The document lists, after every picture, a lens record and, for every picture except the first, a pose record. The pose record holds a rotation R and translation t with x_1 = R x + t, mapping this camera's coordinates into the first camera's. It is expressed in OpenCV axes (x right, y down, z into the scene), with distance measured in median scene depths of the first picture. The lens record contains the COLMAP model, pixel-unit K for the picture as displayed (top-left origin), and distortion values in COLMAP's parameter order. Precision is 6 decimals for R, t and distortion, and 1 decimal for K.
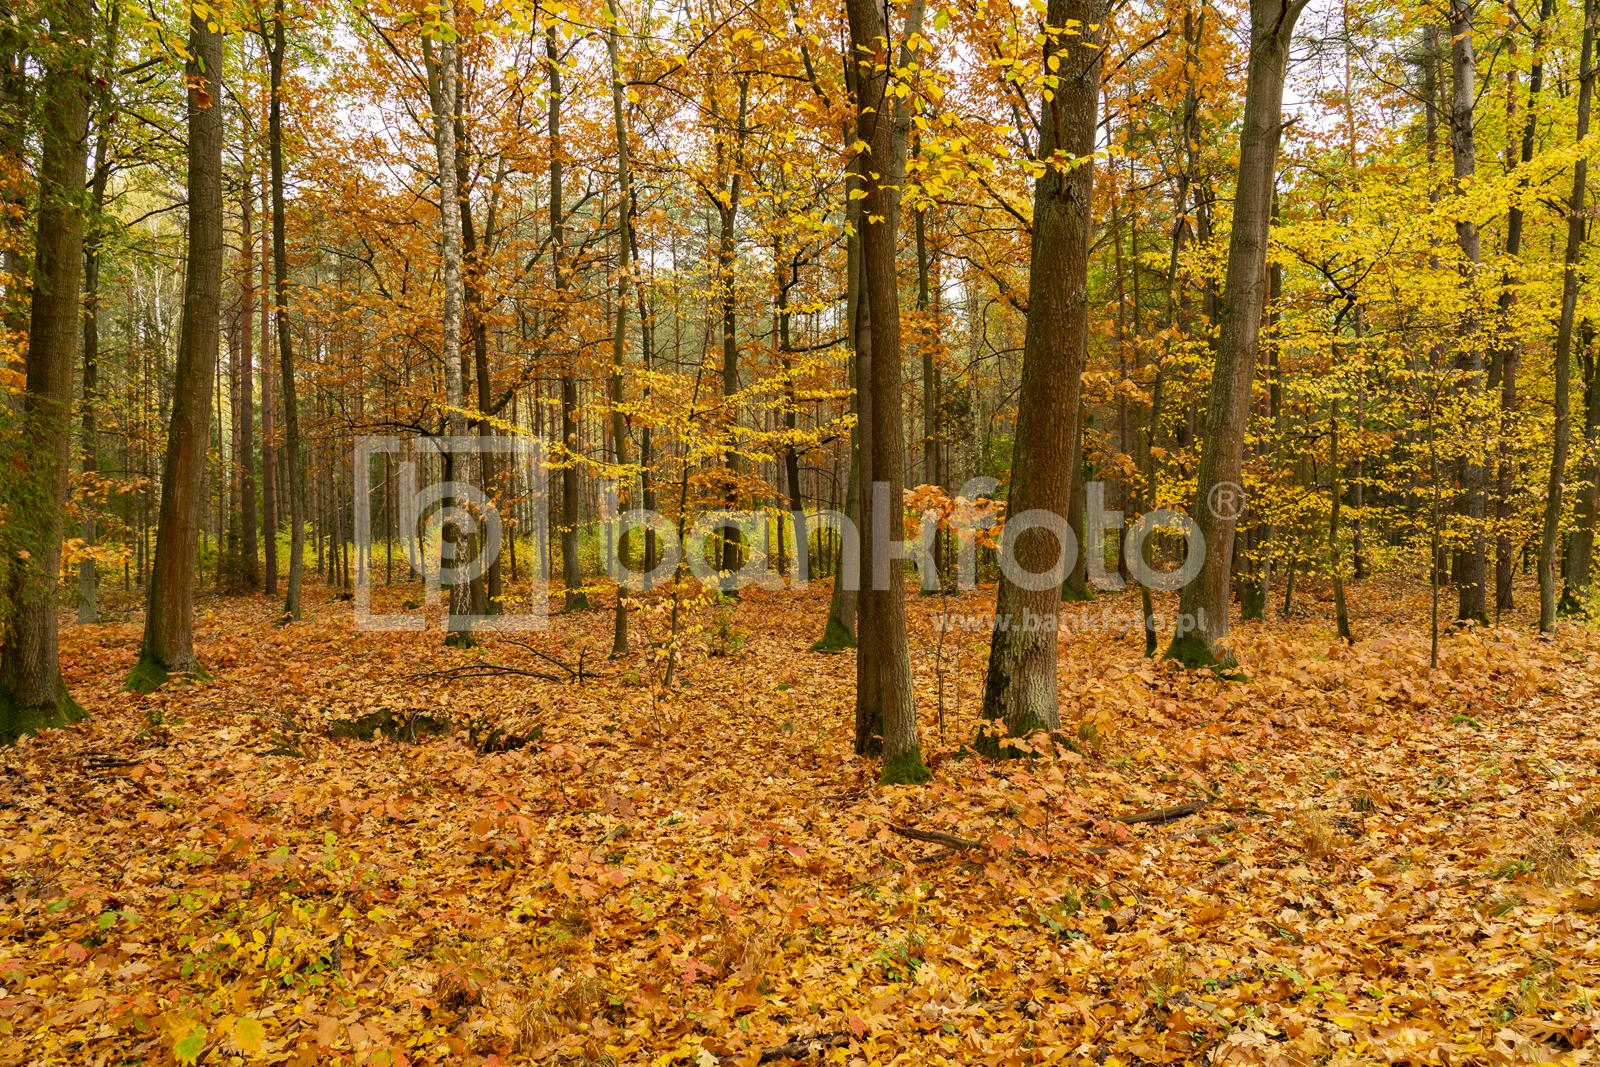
lens RADIAL K [[1105.2, 0, 803.5], [0, 1105.2, 531.6], [0, 0, 1]] dist [-0.004906, -0.000216]
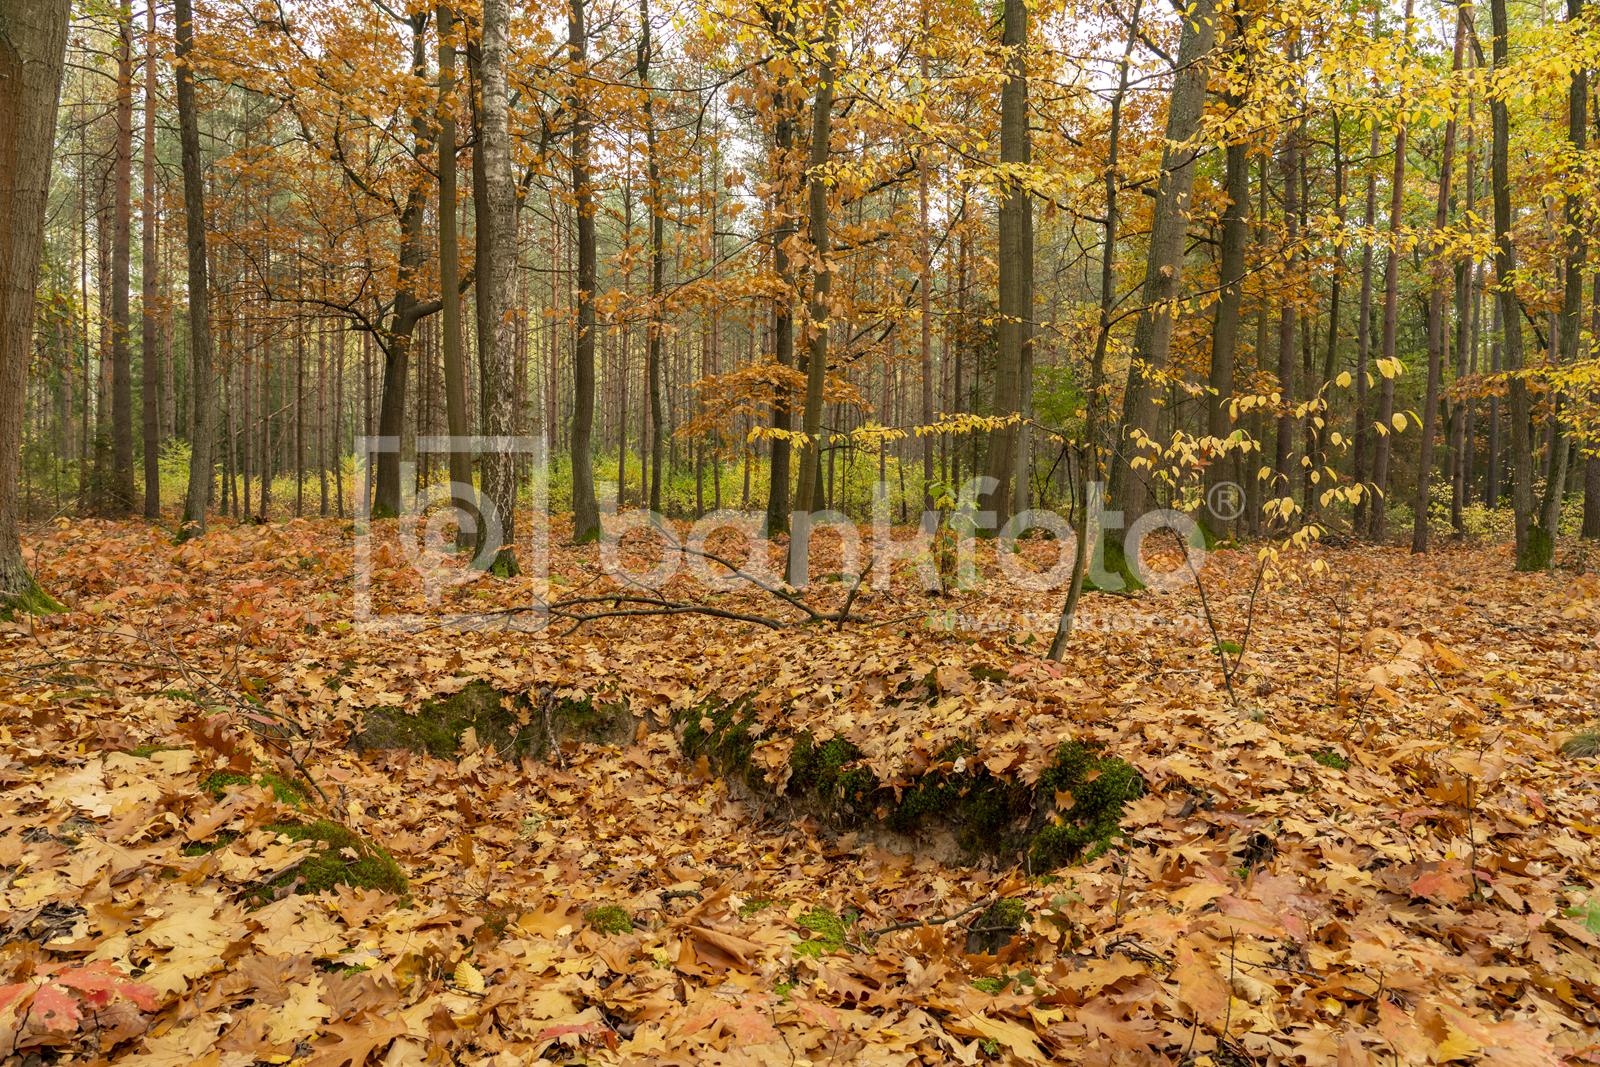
lens RADIAL K [[1105.2, 0, 796.8], [0, 1105.2, 537.3], [0, 0, 1]] dist [-0.004906, -0.000216]
pose [[0.995830, 0.026335, 0.087344, -0.296387], [-0.029413, 0.998984, 0.034152, 0.086123], [-0.086356, -0.036579, 0.995593, 0.564333]]
